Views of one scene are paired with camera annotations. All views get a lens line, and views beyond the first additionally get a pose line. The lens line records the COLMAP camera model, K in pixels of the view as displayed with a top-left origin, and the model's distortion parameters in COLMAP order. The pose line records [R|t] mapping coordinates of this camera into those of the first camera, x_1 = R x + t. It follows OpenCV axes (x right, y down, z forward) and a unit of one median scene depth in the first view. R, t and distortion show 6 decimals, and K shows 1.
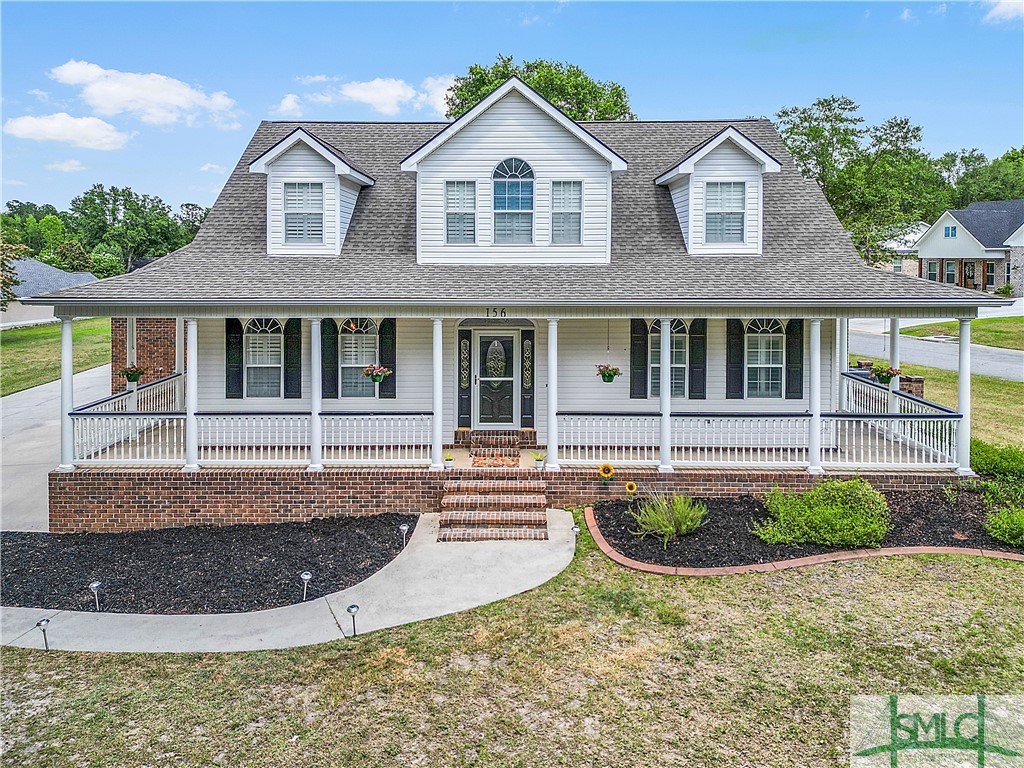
lens RADIAL K [[626.2, 0, 383.0], [0, 626.2, 372.2], [0, 0, 1]] dist [0.086083, -0.057685]
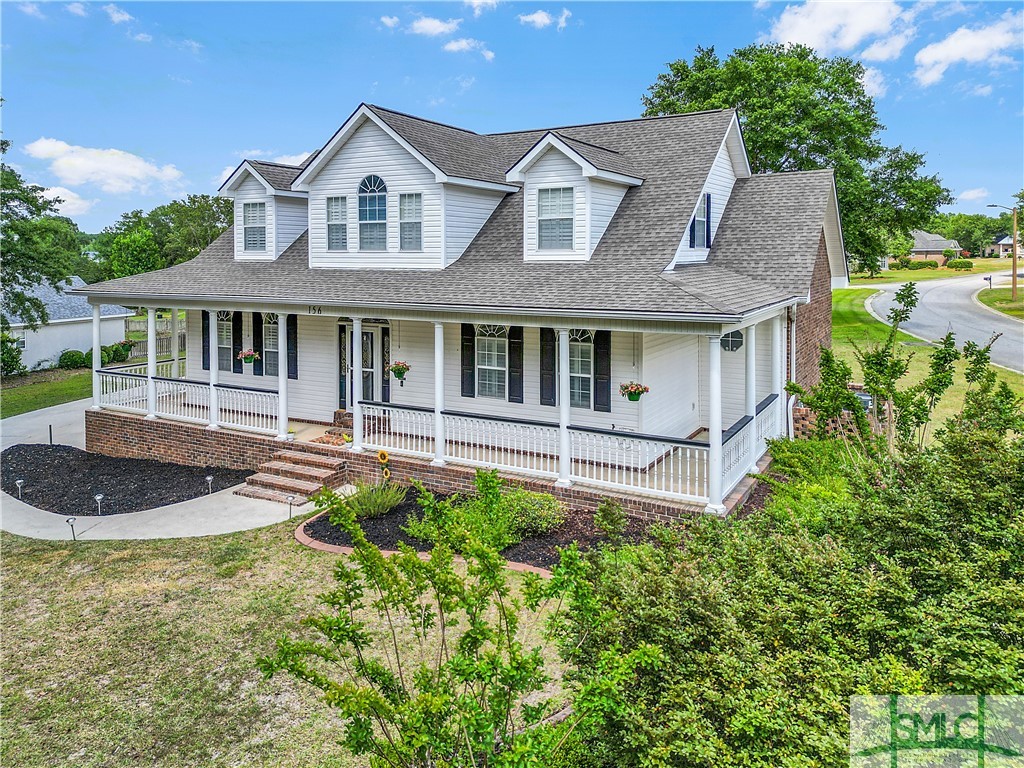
lens RADIAL K [[703.5, 0, 512.0], [0, 703.5, 384.0], [0, 0, 1]] dist [0.049945, -0.037464]
pose [[0.874907, 0.079872, -0.477660, 1.028035], [-0.085609, 0.996281, 0.009787, -0.000812], [0.476665, 0.032329, 0.878490, 0.022924]]
